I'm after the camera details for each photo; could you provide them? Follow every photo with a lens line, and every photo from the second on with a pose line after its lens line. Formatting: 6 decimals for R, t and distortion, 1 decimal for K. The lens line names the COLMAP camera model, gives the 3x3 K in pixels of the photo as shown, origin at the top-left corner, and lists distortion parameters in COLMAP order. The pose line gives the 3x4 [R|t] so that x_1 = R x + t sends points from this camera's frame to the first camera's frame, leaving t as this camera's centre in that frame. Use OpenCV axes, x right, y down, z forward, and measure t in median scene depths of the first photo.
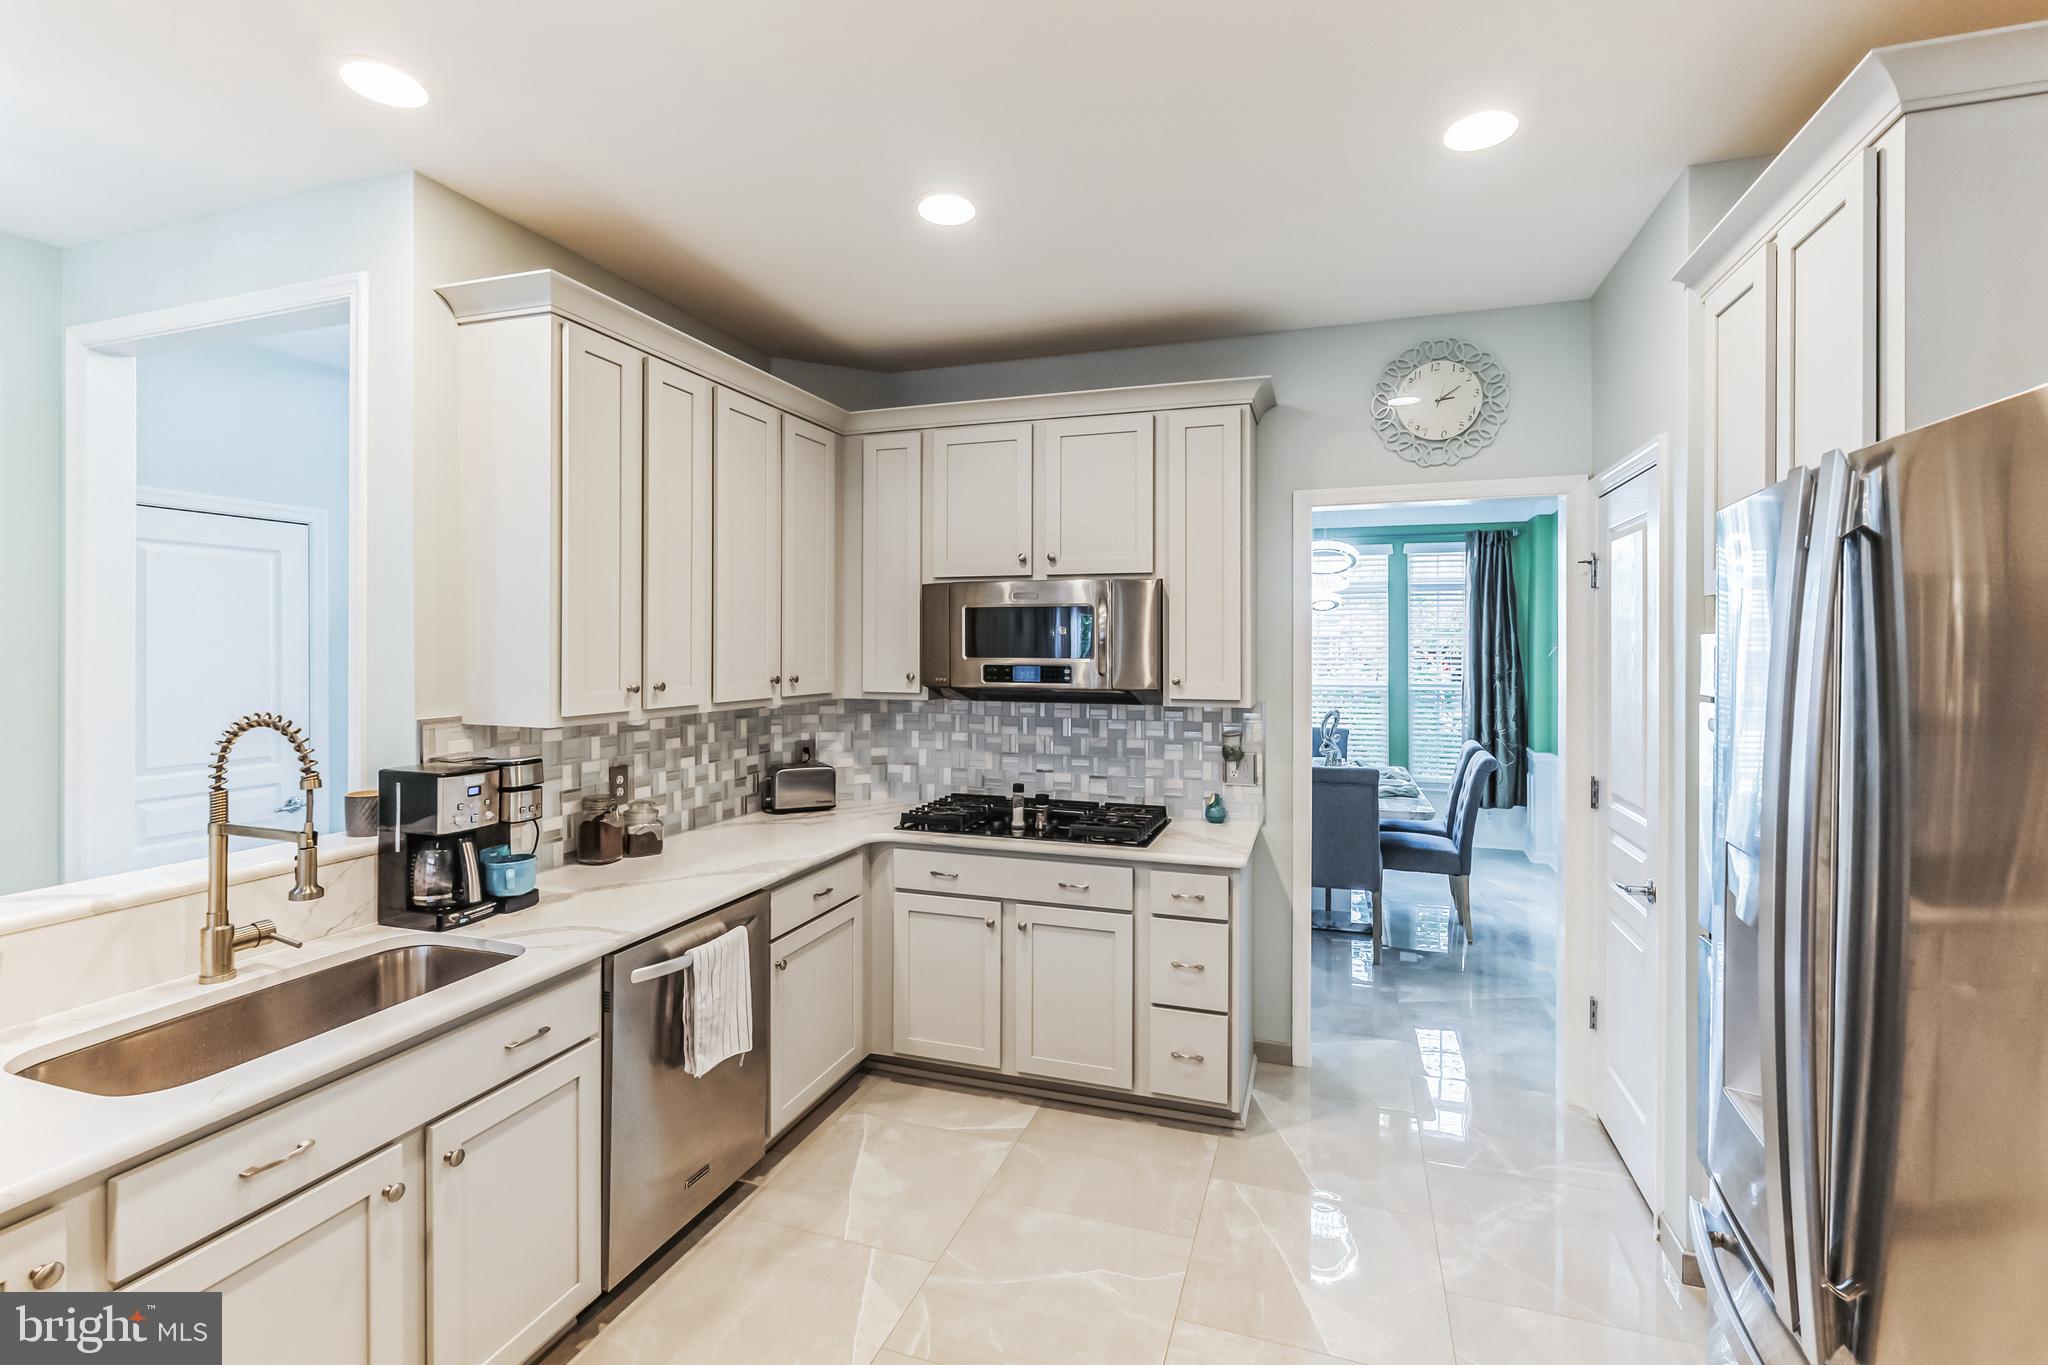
lens RADIAL K [[925.9, 0, 1029.4], [0, 925.9, 646.0], [0, 0, 1]] dist [0.006125, 0.000760]
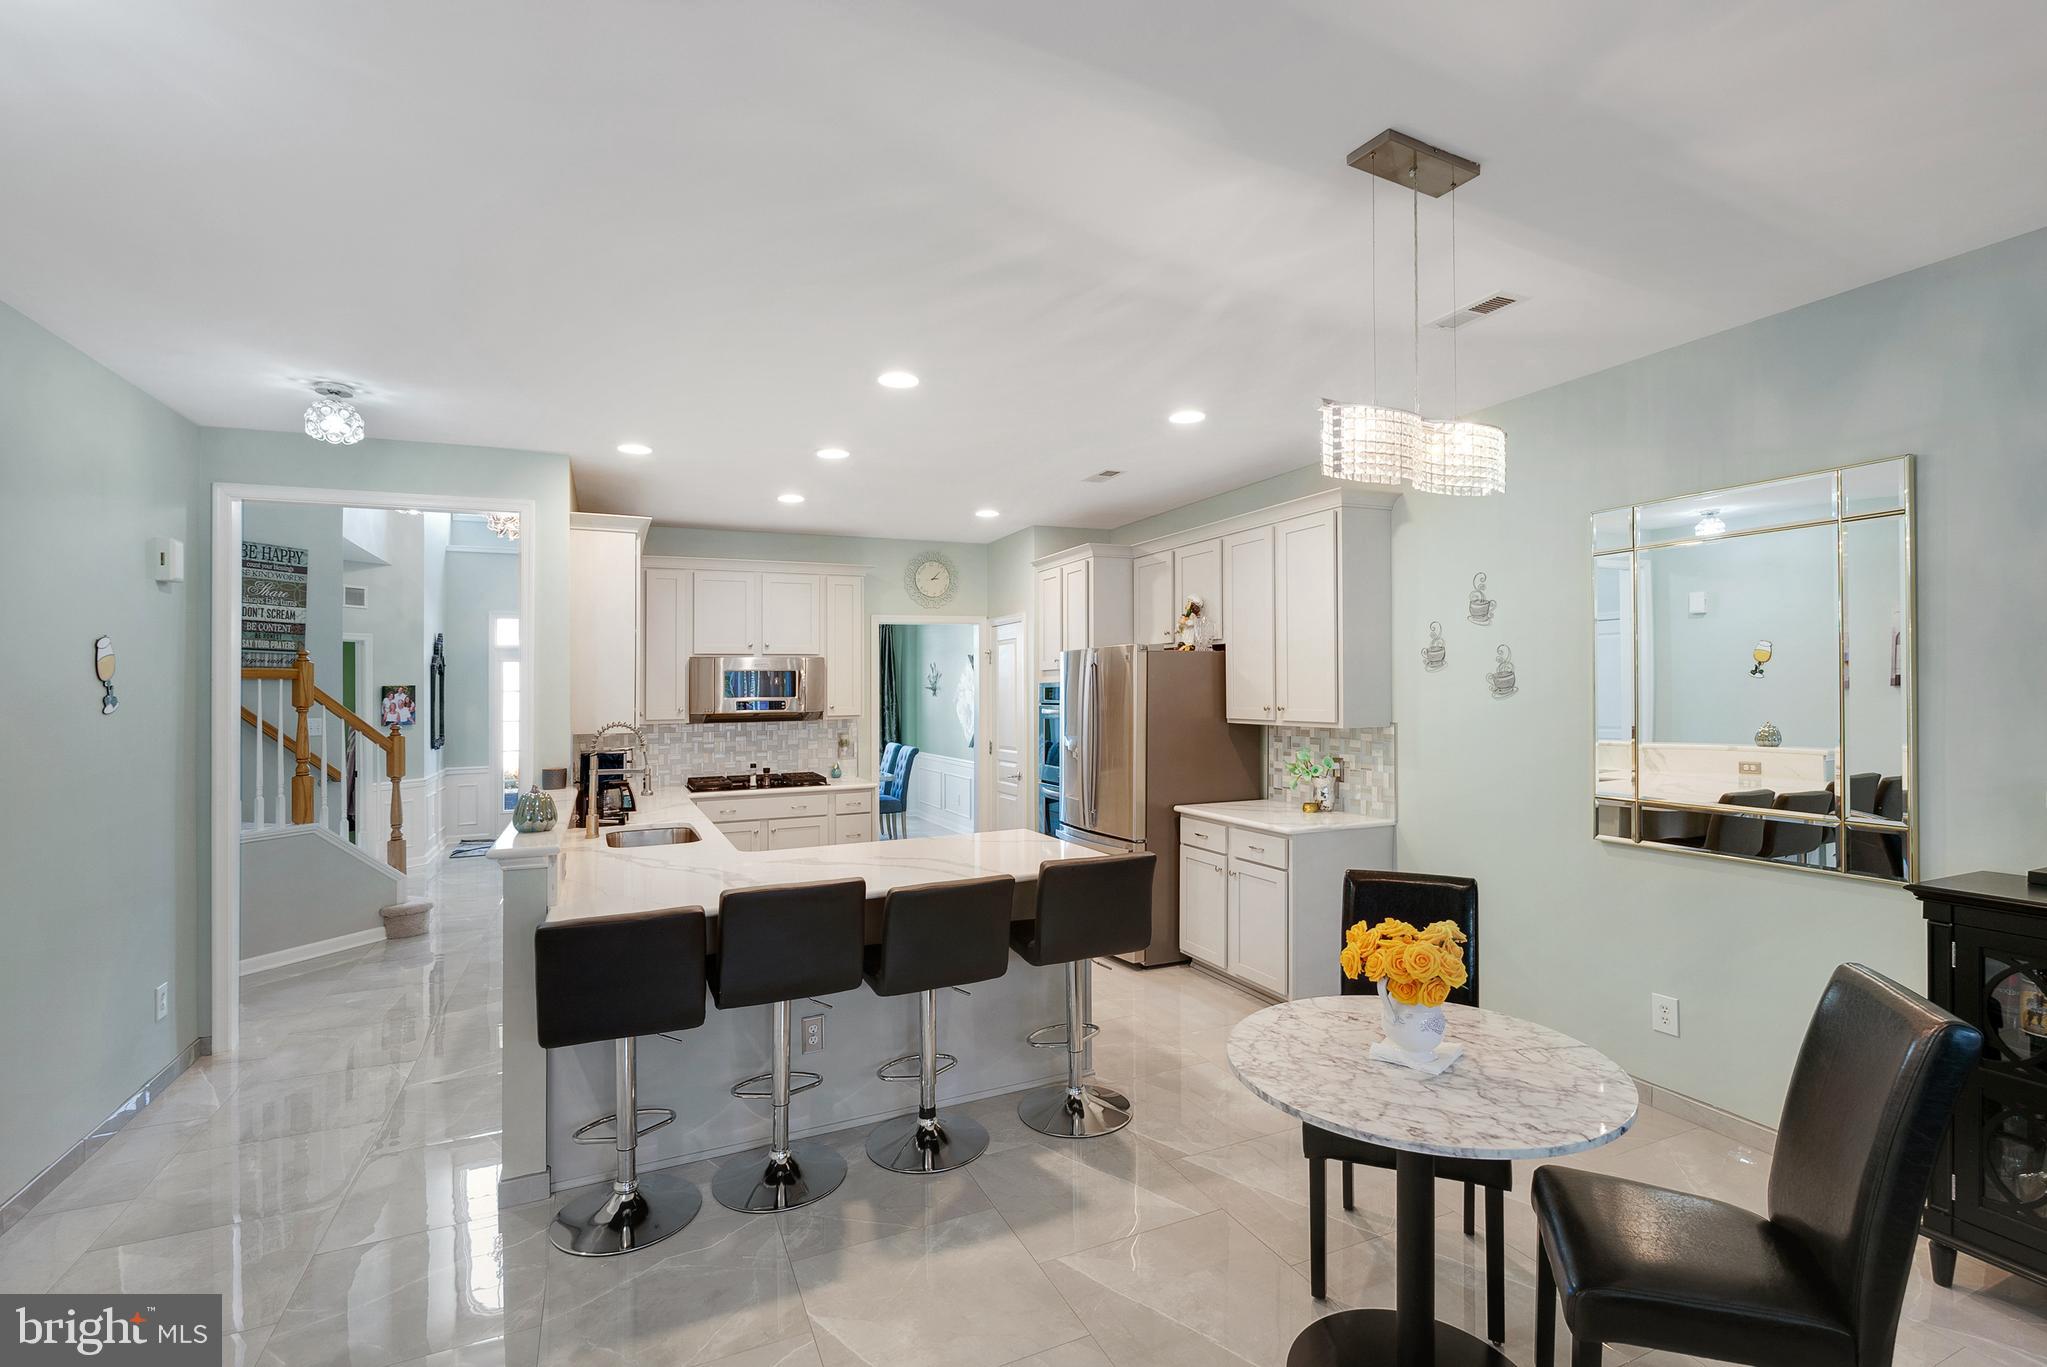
lens RADIAL K [[933.6, 0, 1028.1], [0, 933.6, 678.2], [0, 0, 1]] dist [0.000973, 0.000271]
pose [[0.735817, -0.008344, 0.677129, -0.886326], [0.017070, 0.999835, -0.006229, -0.005209], [-0.676965, 0.016142, 0.735838, -0.790554]]
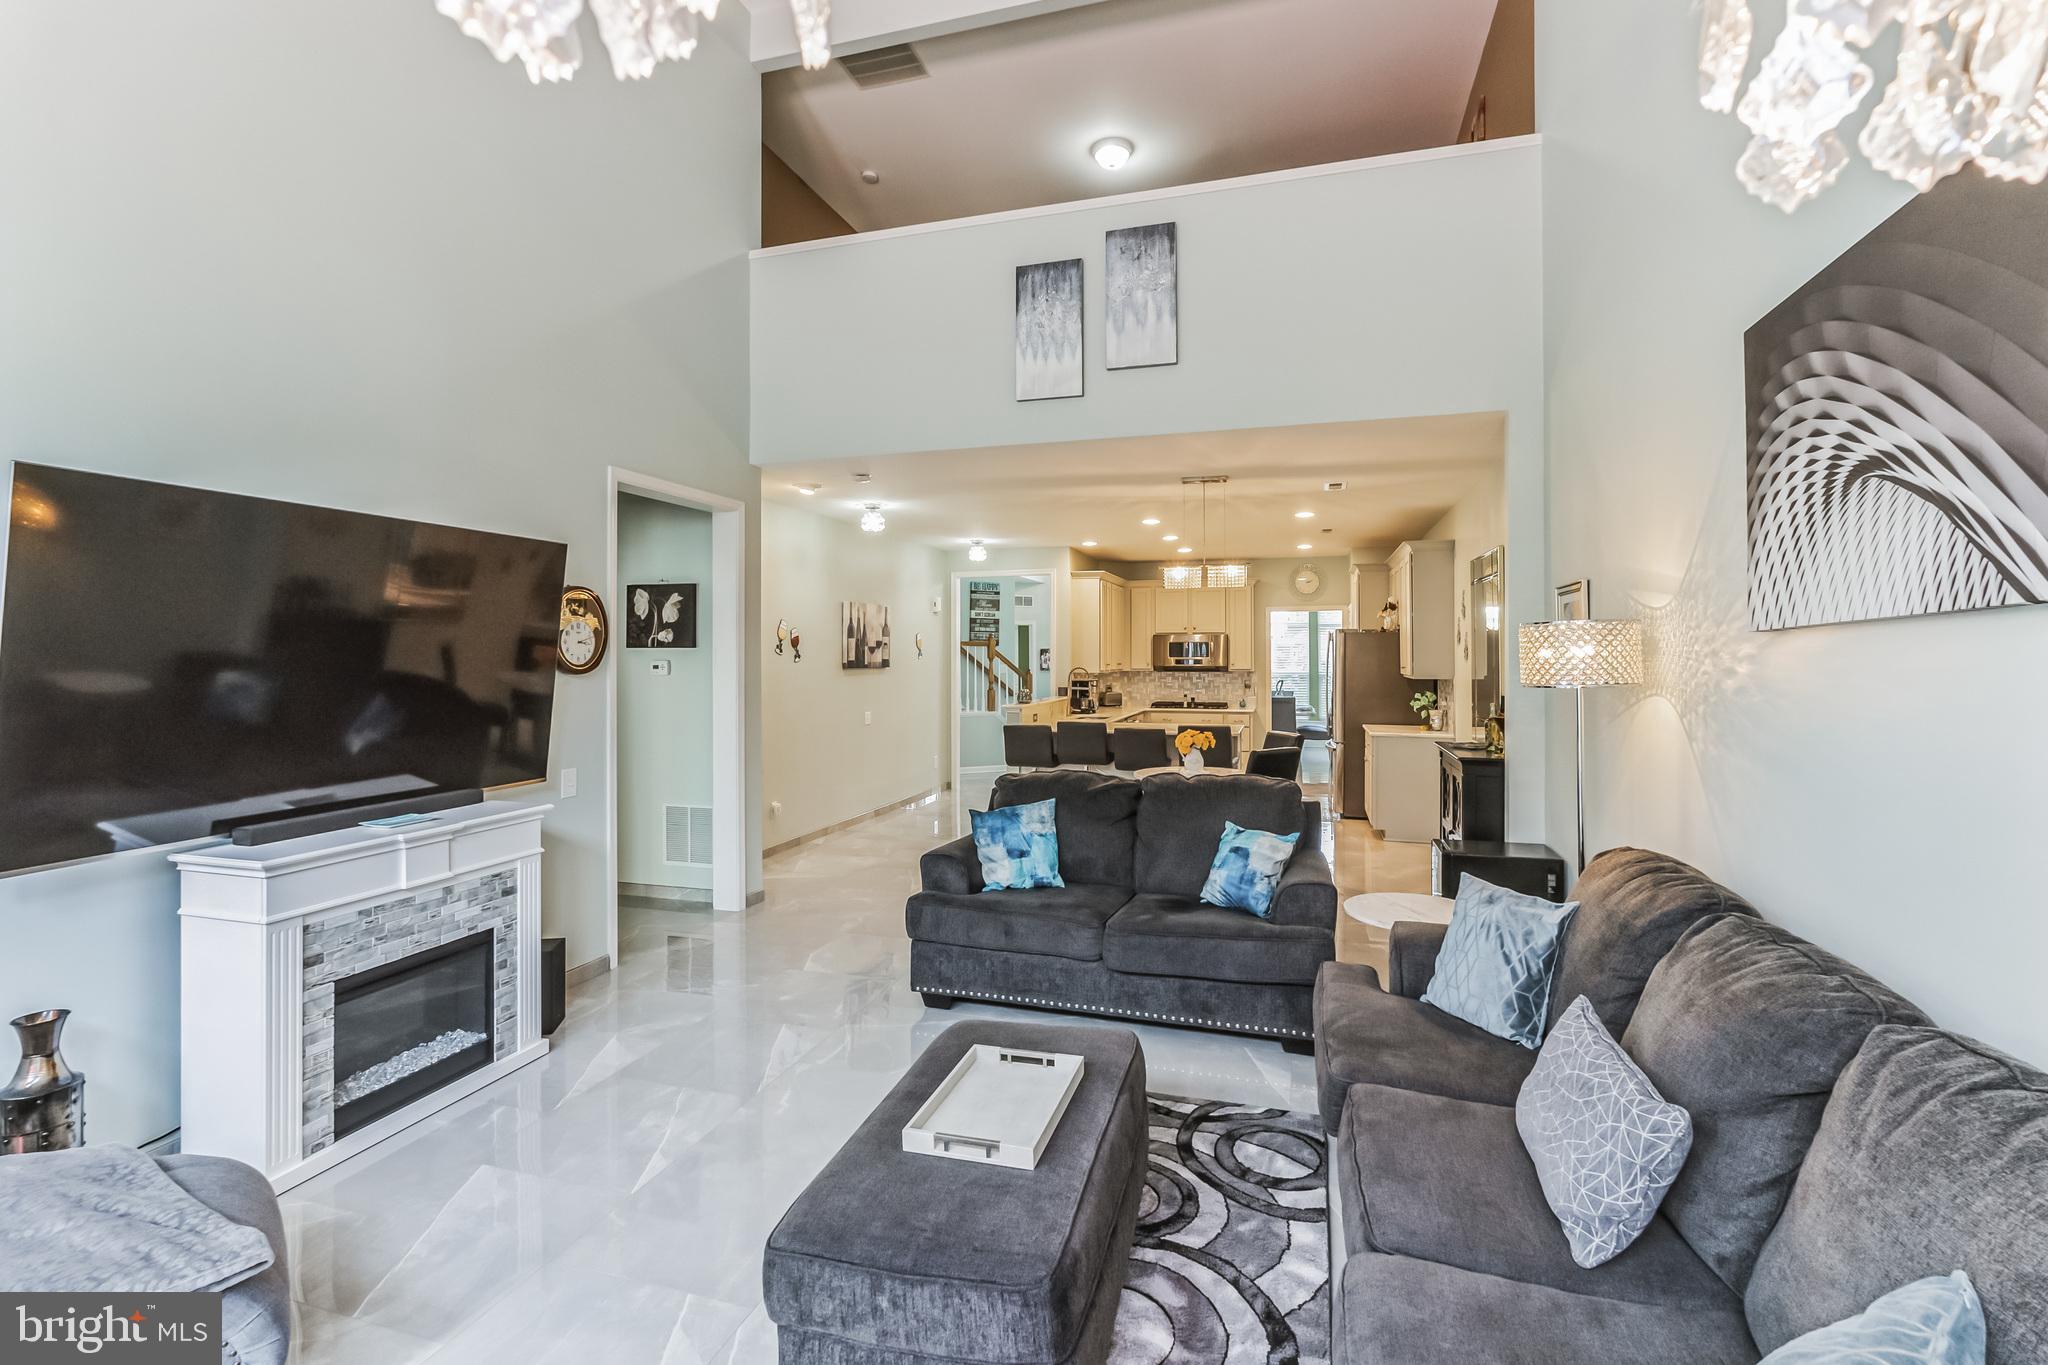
lens RADIAL K [[925.9, 0, 1027.8], [0, 925.9, 670.7], [0, 0, 1]] dist [0.006125, 0.000760]
pose [[0.999470, -0.004744, 0.032214, -0.688147], [0.004104, 0.999793, 0.019921, -0.008263], [-0.032302, -0.019778, 0.999282, -2.335437]]
